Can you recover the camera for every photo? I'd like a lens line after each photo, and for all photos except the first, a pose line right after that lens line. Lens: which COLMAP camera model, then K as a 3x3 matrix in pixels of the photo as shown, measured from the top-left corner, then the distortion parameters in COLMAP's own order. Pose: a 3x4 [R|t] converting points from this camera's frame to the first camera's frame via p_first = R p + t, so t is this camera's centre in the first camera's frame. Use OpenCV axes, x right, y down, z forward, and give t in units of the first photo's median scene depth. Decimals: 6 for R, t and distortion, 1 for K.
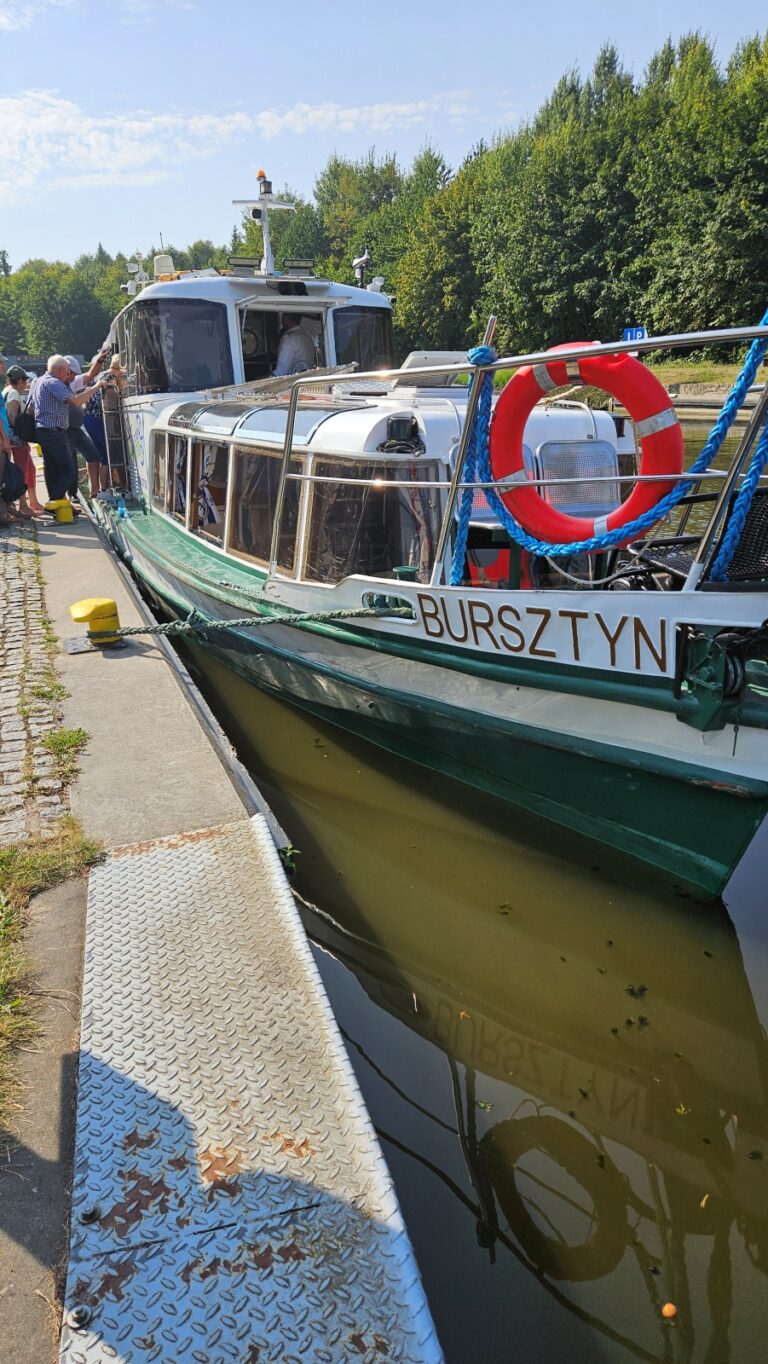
lens RADIAL K [[908.8, 0, 382.4], [0, 908.8, 657.8], [0, 0, 1]] dist [0.088266, -0.091371]
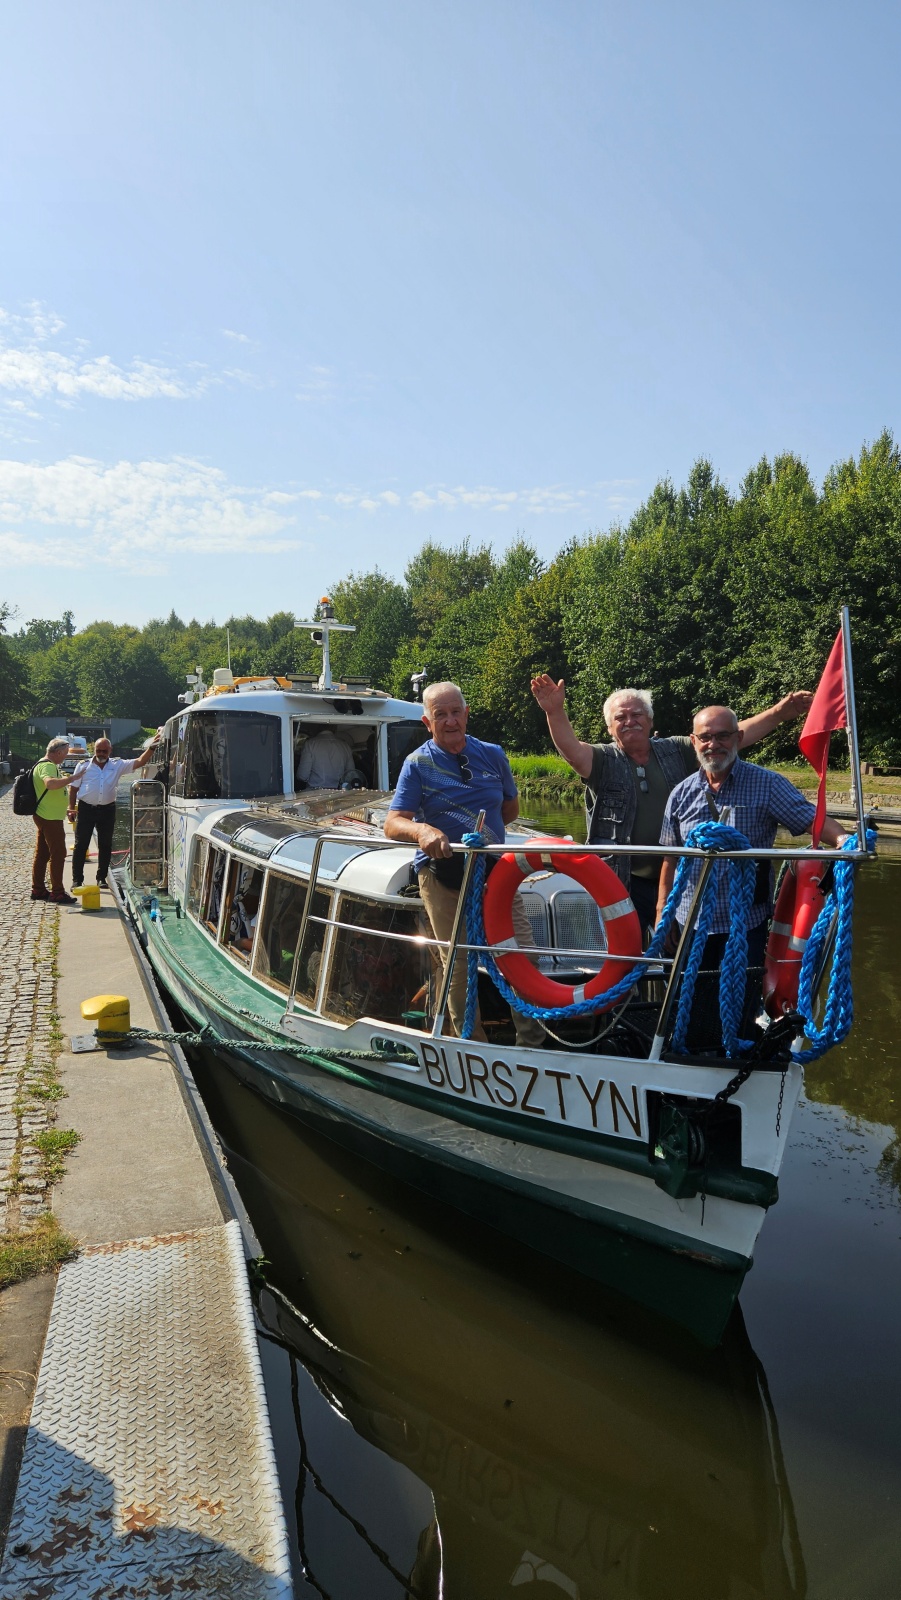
lens RADIAL K [[1065.8, 0, 454.9], [0, 1065.8, 739.9], [0, 0, 1]] dist [0.151467, -0.105148]
pose [[0.998480, 0.053374, -0.013773, 0.073570], [-0.055023, 0.950101, -0.307052, 0.017624], [-0.003303, 0.307343, 0.951593, -0.249045]]
